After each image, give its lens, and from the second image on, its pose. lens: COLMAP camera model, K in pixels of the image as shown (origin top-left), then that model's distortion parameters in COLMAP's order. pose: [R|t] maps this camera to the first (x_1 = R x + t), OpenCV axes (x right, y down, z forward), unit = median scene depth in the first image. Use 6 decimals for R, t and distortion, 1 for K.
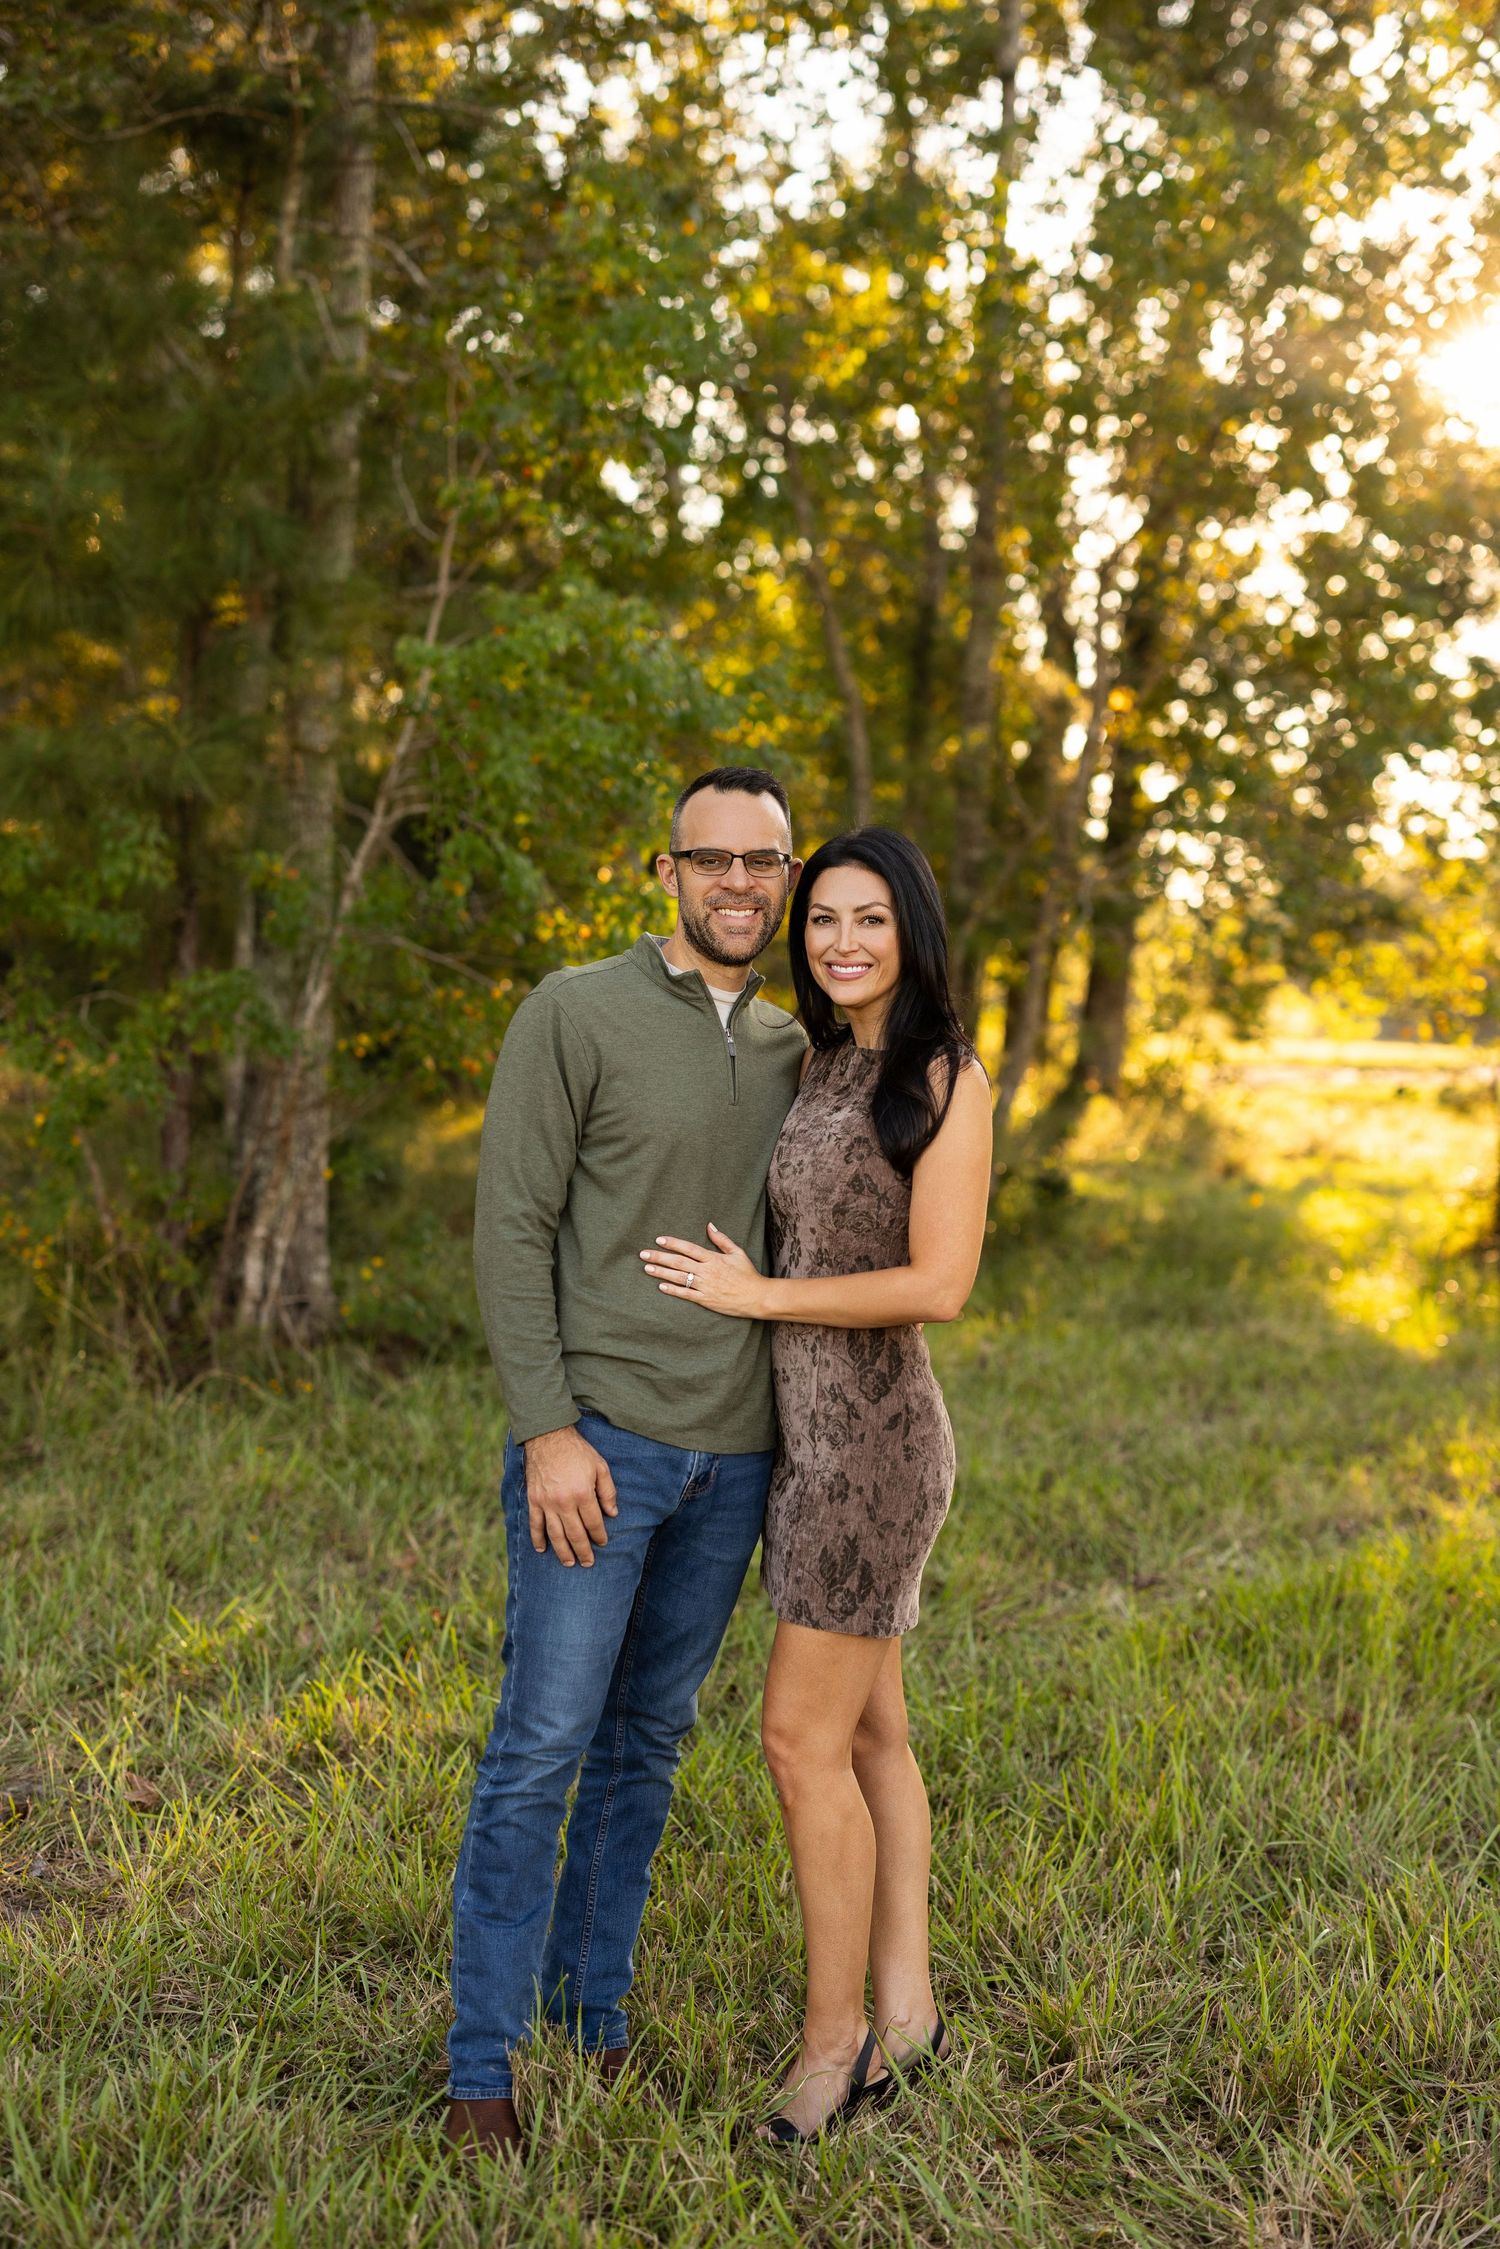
lens RADIAL K [[3239.2, 0, 757.9], [0, 3239.2, 1127.3], [0, 0, 1]] dist [0.013528, 0.024500]
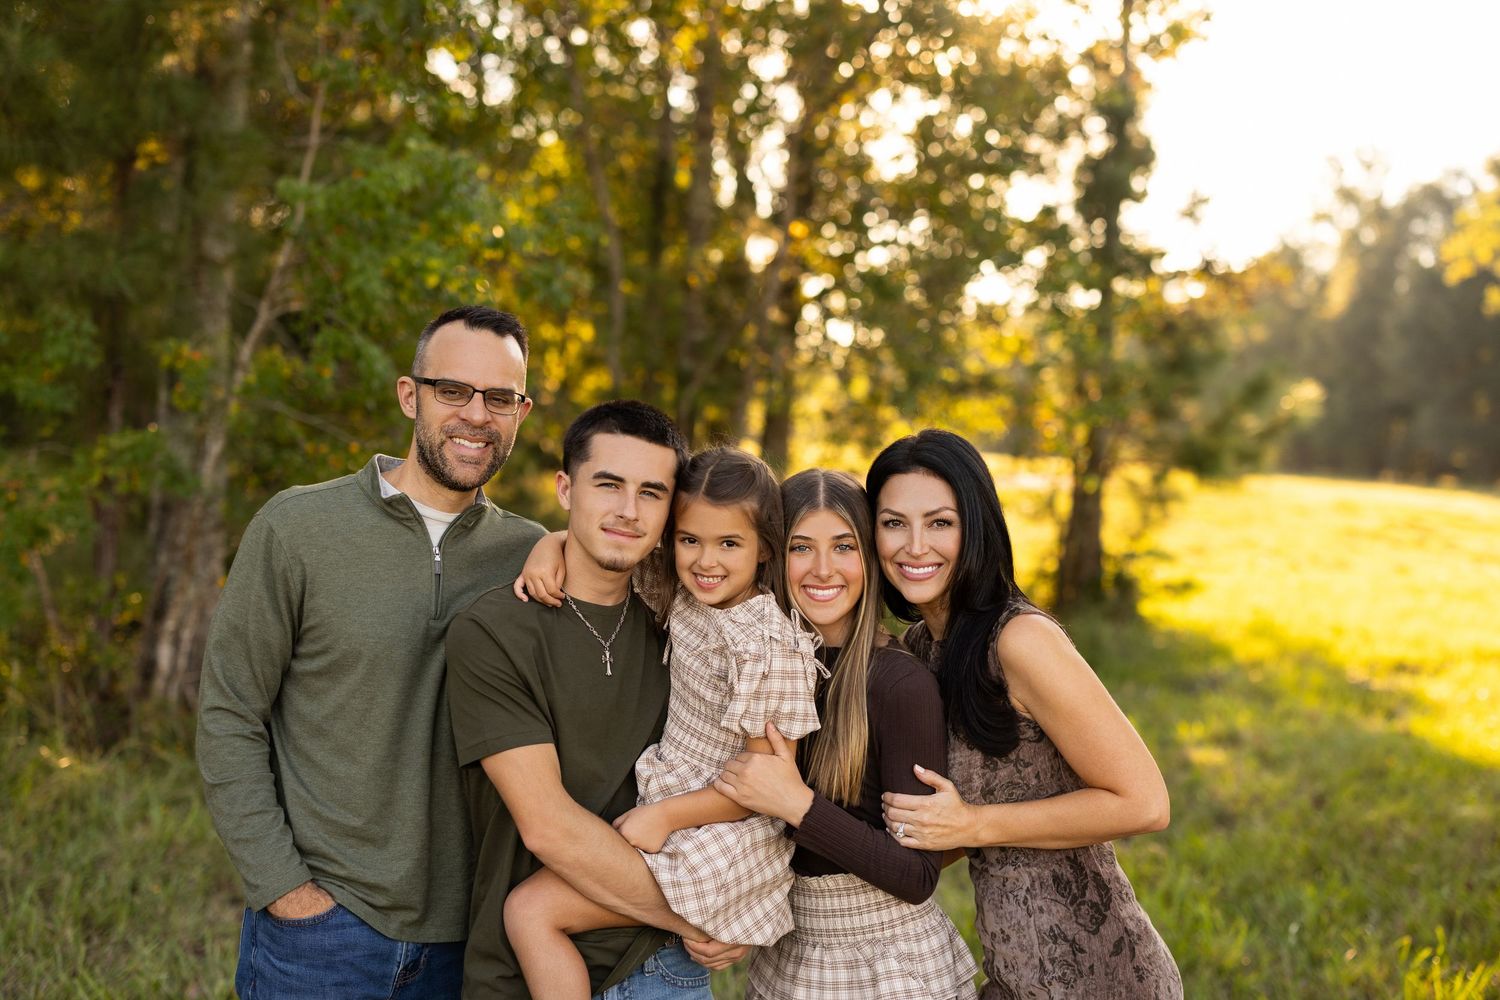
lens RADIAL K [[2172.7, 0, 745.3], [0, 2172.7, 492.6], [0, 0, 1]] dist [0.011005, 0.034021]
pose [[0.995090, 0.006264, 0.098779, -0.005497], [-0.005657, 0.999963, -0.006415, -0.010901], [-0.098816, 0.005824, 0.995089, 0.061145]]
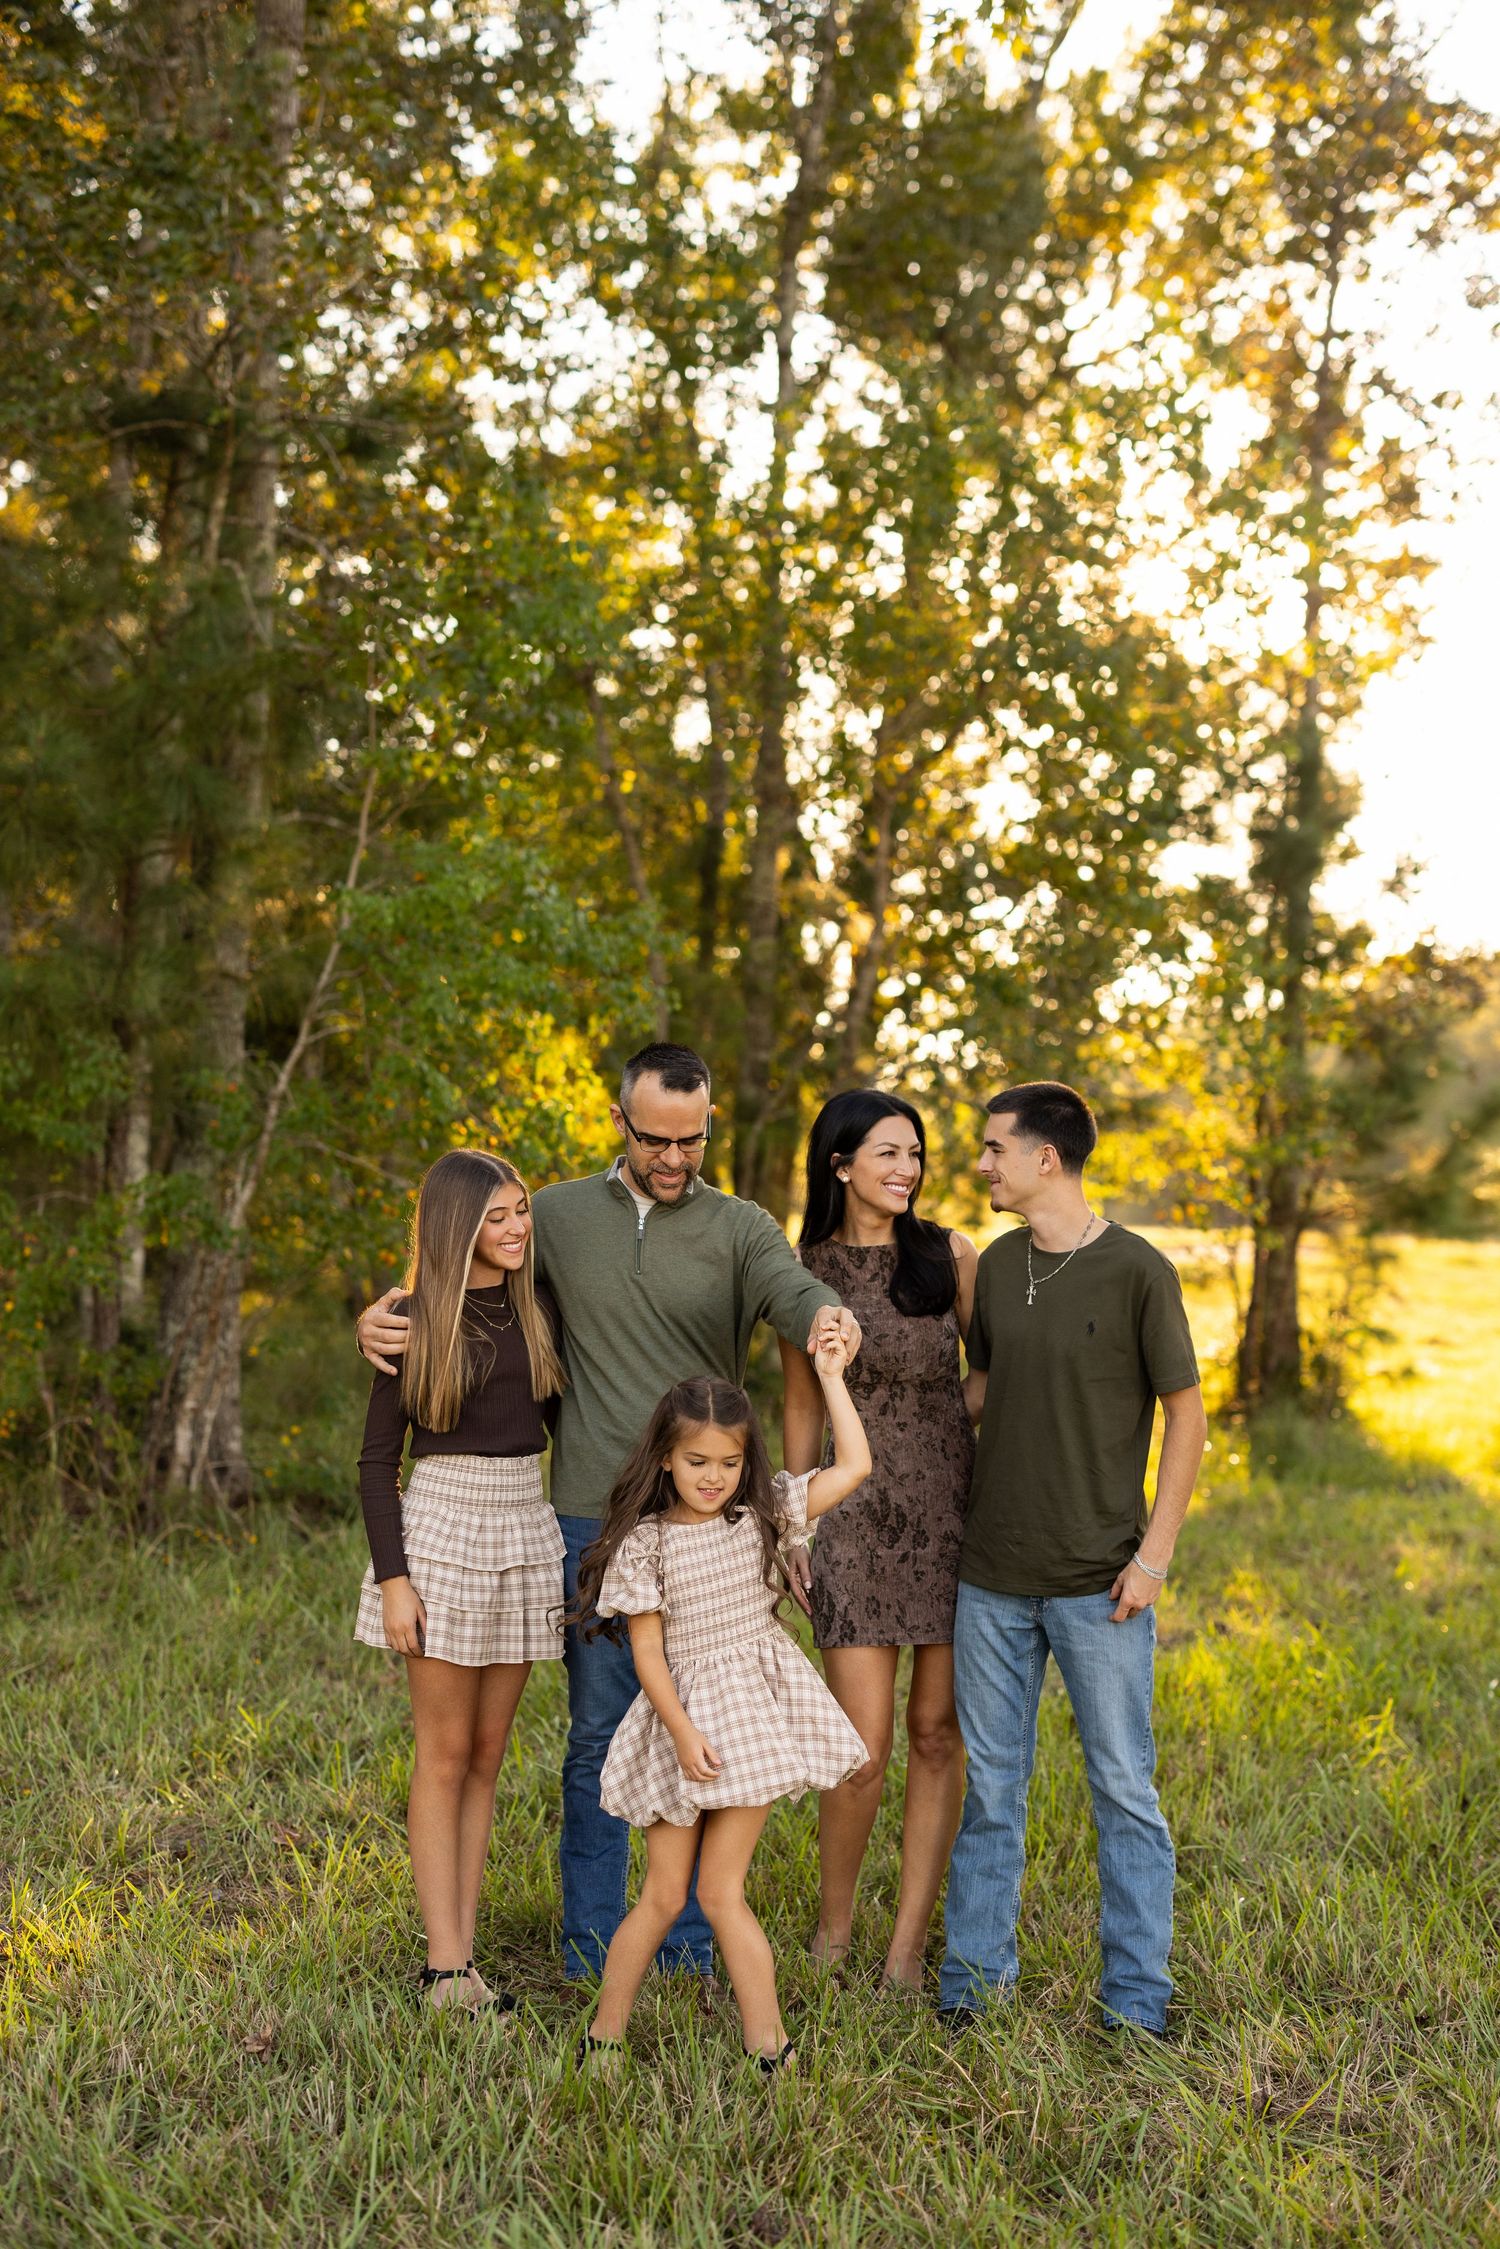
lens RADIAL K [[3226.0, 0, 746.6], [0, 3226.0, 1132.9], [0, 0, 1]] dist [0.018218, -0.013301]
pose [[0.996006, -0.005455, 0.089124, -0.038190], [0.010402, 0.998425, -0.055136, 0.001270], [-0.088683, 0.055843, 0.994493, -0.084087]]
